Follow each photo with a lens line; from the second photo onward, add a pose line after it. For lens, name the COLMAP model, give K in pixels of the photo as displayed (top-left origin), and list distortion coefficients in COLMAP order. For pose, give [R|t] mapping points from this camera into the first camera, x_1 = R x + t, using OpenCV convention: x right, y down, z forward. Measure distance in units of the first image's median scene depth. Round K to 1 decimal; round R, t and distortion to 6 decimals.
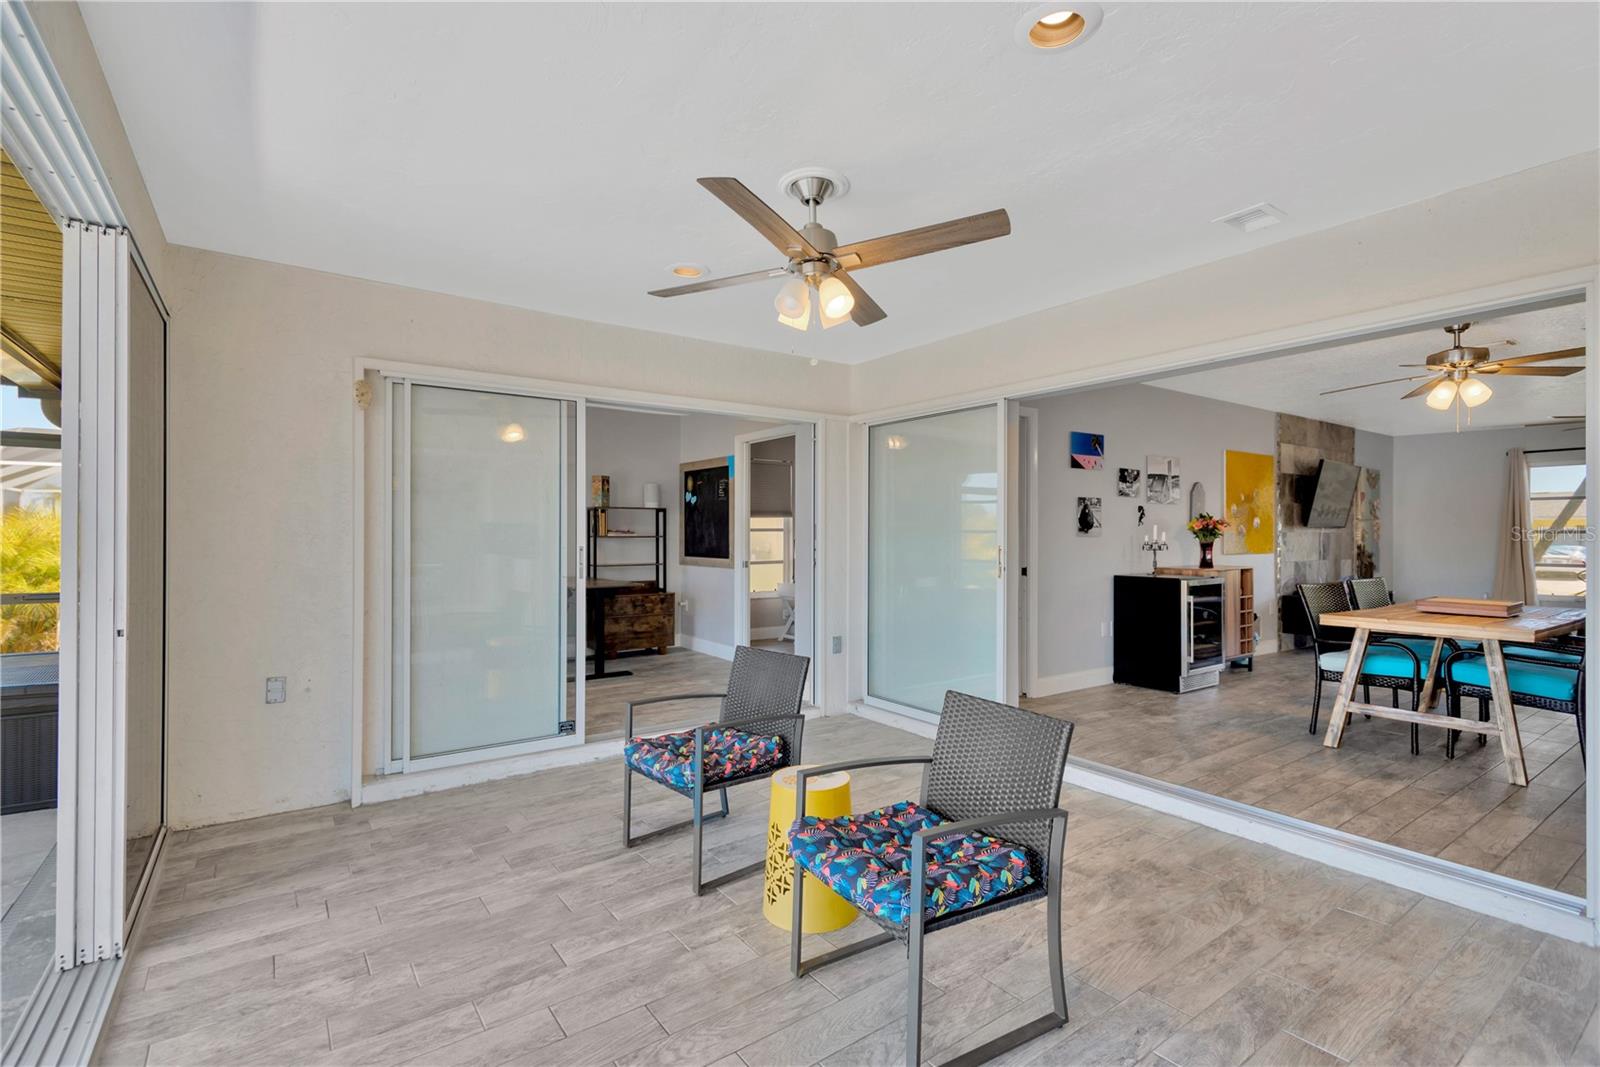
lens RADIAL K [[744.3, 0, 797.1], [0, 744.3, 535.3], [0, 0, 1]] dist [0.012328, -0.004364]
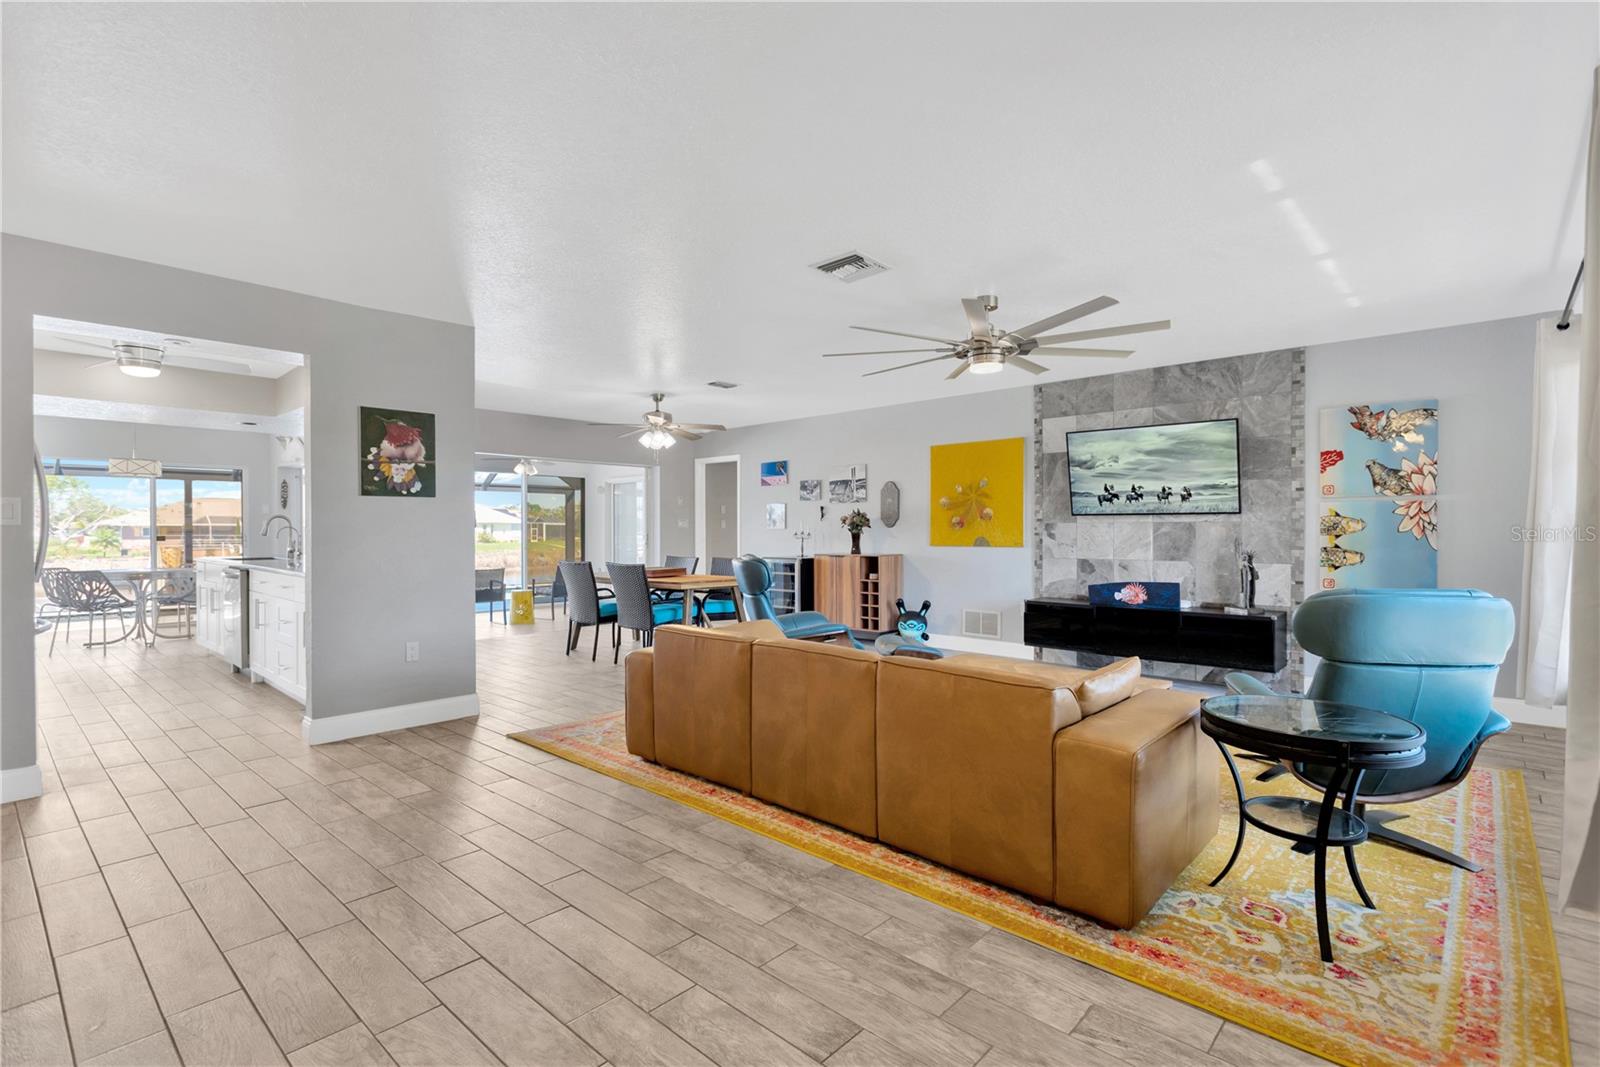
lens RADIAL K [[744.3, 0, 803.2], [0, 744.3, 537.1], [0, 0, 1]] dist [0.012328, -0.004364]
pose [[0.218214, 0.007204, -0.975874, 1.918192], [0.003011, 0.999963, 0.008055, 0.005920], [0.975896, -0.004697, 0.218184, 0.729780]]
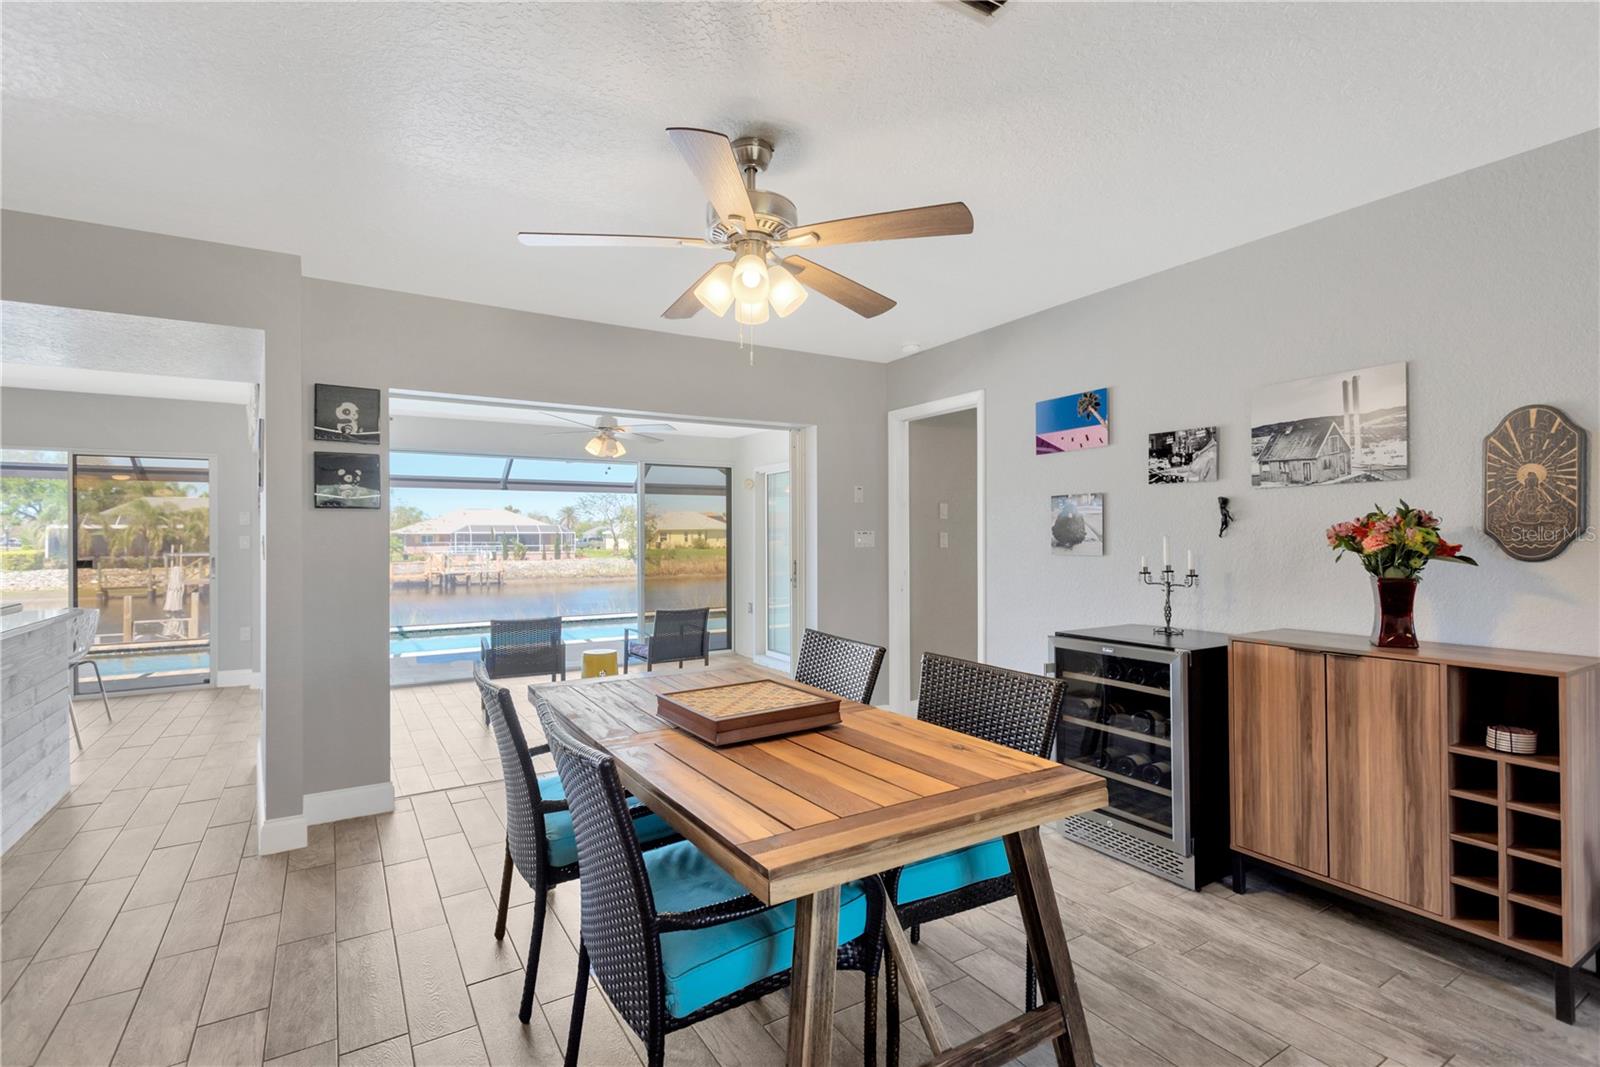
lens RADIAL K [[744.3, 0, 798.0], [0, 744.3, 536.7], [0, 0, 1]] dist [0.012328, -0.004364]
pose [[-0.065352, -0.000198, -0.997862, 1.058702], [0.005104, 0.999987, -0.000532, -0.015317], [0.997849, -0.005128, -0.065350, 0.812488]]
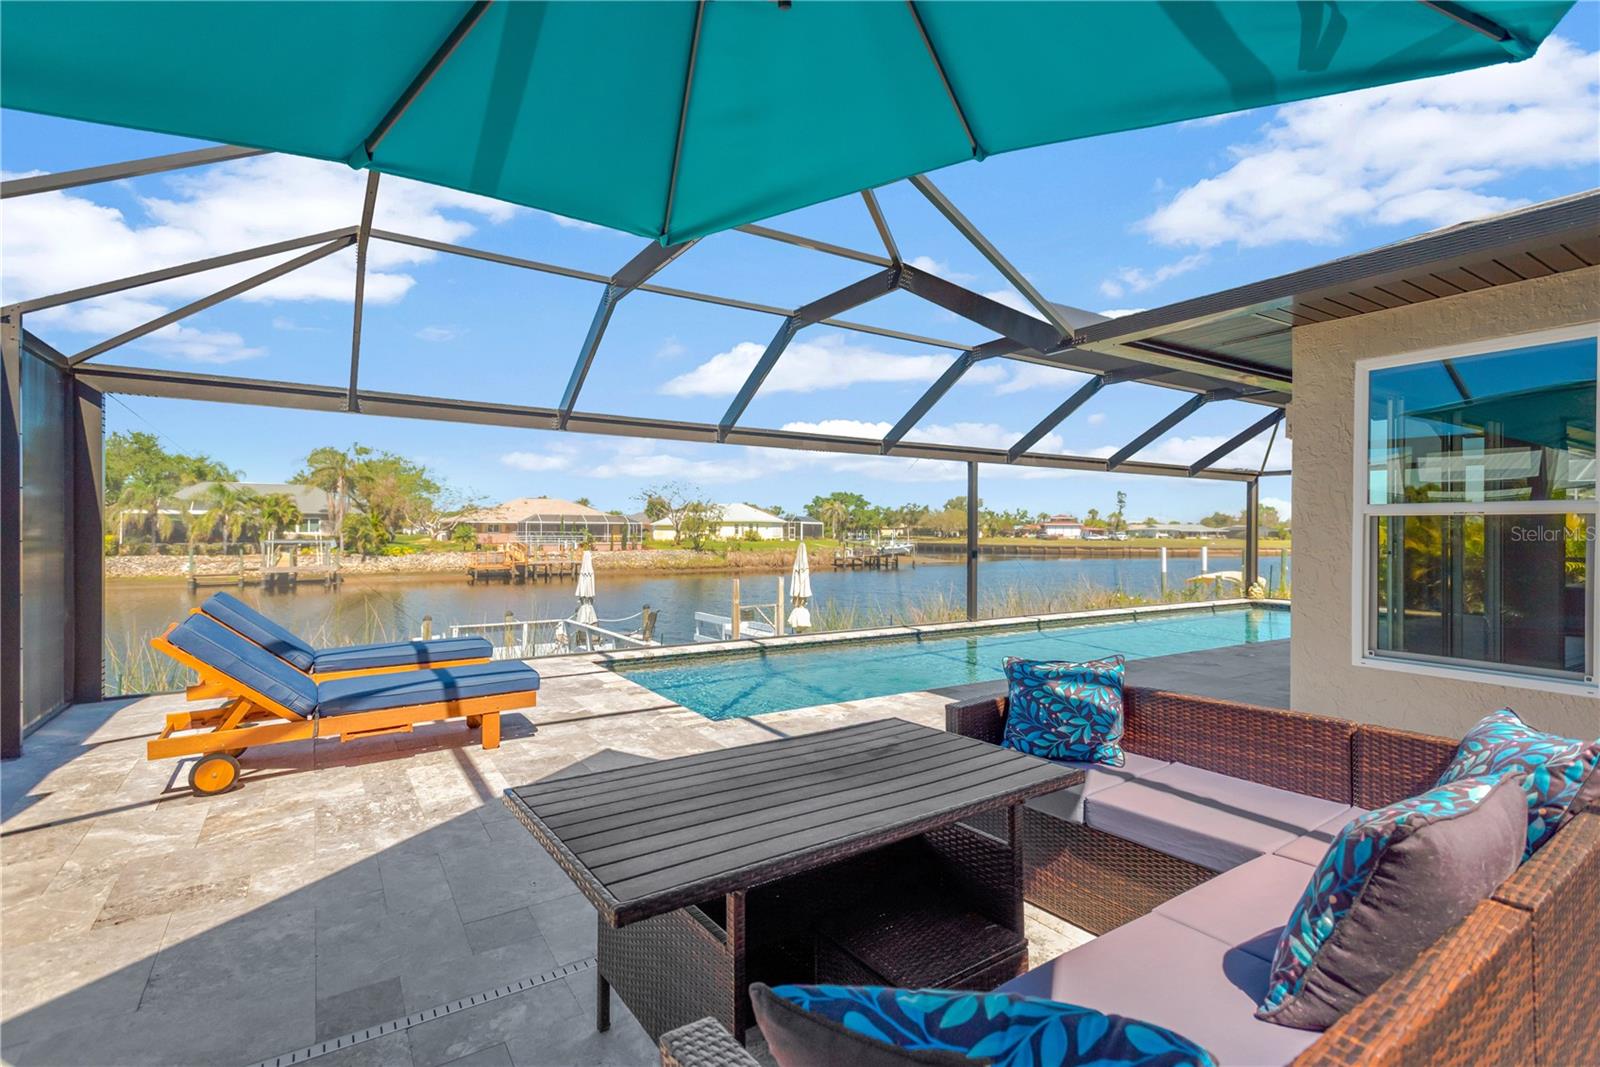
lens RADIAL K [[744.3, 0, 798.9], [0, 744.3, 538.7], [0, 0, 1]] dist [0.012328, -0.004364]
pose [[-0.031176, 0.010073, -0.999463, 1.060964], [-0.004265, 0.999939, 0.010211, 0.013604], [0.999505, 0.004581, -0.031132, -1.032476]]
